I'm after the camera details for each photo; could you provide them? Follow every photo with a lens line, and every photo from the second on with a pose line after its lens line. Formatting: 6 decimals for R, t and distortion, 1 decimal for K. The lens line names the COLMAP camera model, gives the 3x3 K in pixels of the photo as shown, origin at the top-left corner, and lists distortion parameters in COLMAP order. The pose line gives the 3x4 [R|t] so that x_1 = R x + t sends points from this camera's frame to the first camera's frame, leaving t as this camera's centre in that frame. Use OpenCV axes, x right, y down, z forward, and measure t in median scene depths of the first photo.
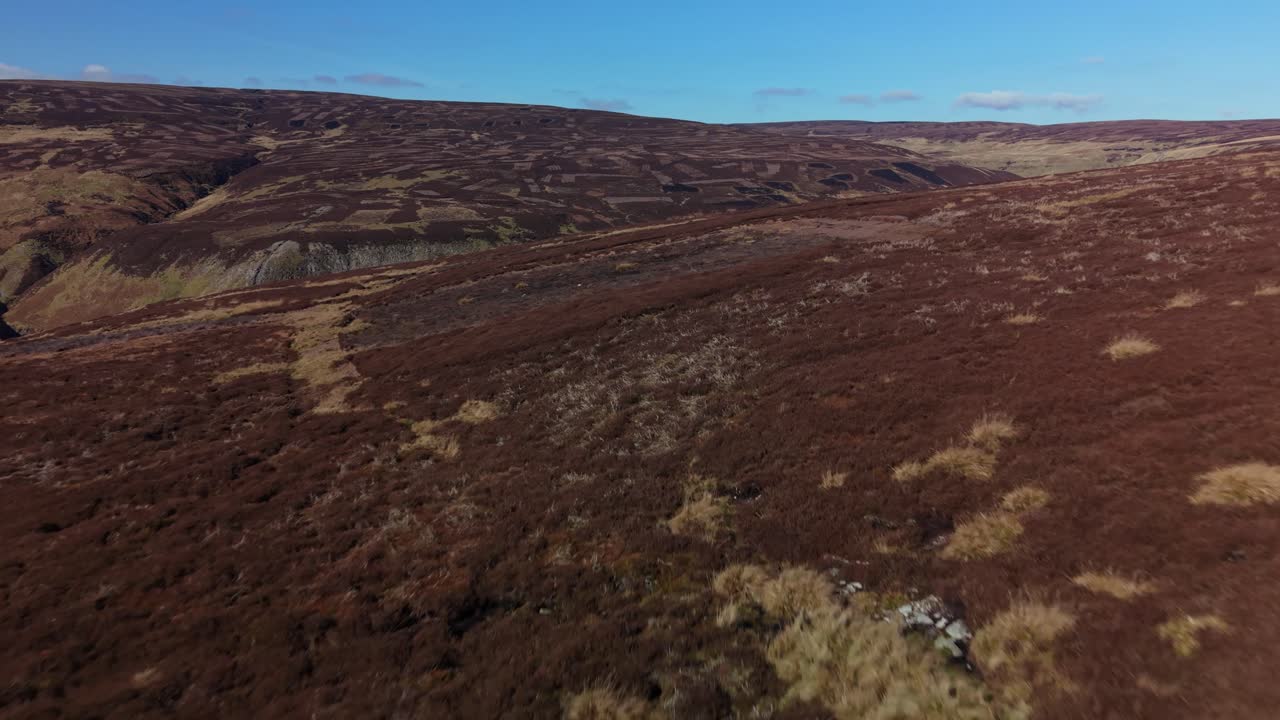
lens RADIAL K [[1057.9, 0, 640.0], [0, 1057.9, 360.0], [0, 0, 1]] dist [0.078456, -0.061113]
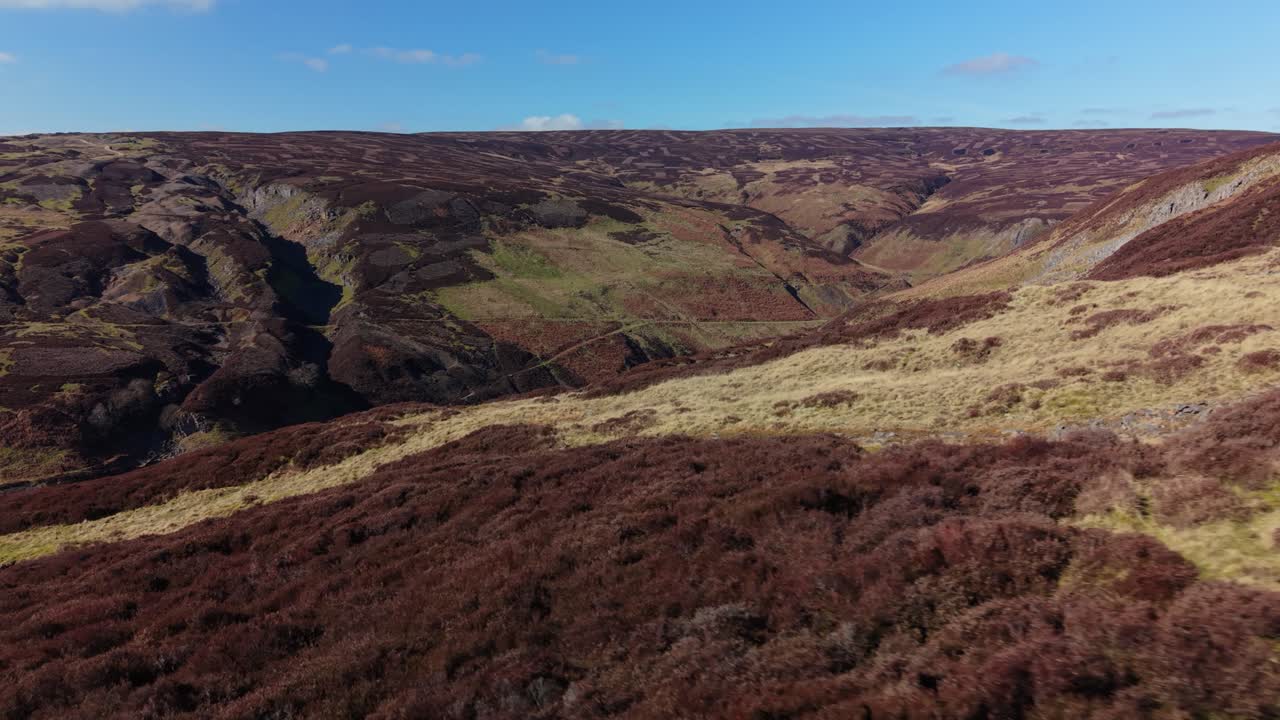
lens RADIAL K [[1057.9, 0, 640.0], [0, 1057.9, 360.0], [0, 0, 1]] dist [0.078456, -0.061113]
pose [[0.873326, 0.071997, -0.481787, -0.038860], [-0.087035, 0.996165, -0.008902, 0.110468], [0.479299, 0.049707, 0.876243, -0.449141]]
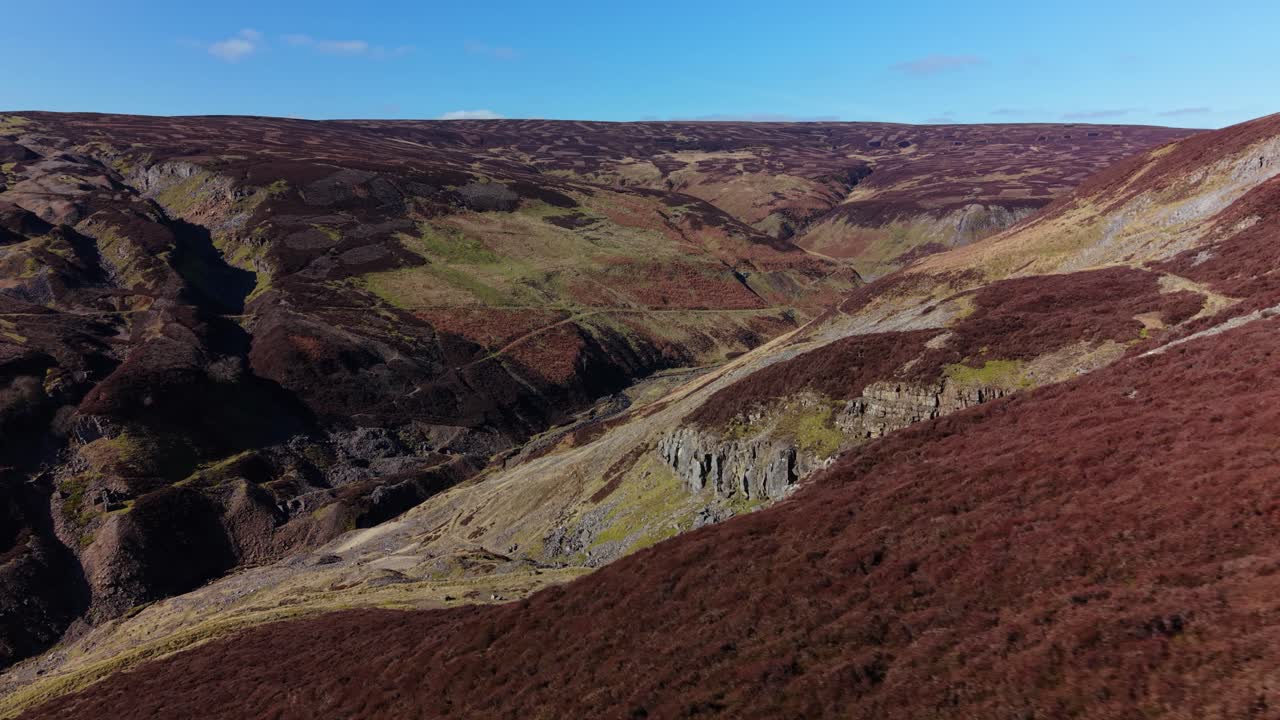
lens RADIAL K [[1057.9, 0, 640.0], [0, 1057.9, 360.0], [0, 0, 1]] dist [0.078456, -0.061113]
pose [[0.916254, 0.061977, -0.395774, -0.097692], [-0.073942, 0.997149, -0.015032, 0.117464], [0.393714, 0.043038, 0.918225, -0.413593]]
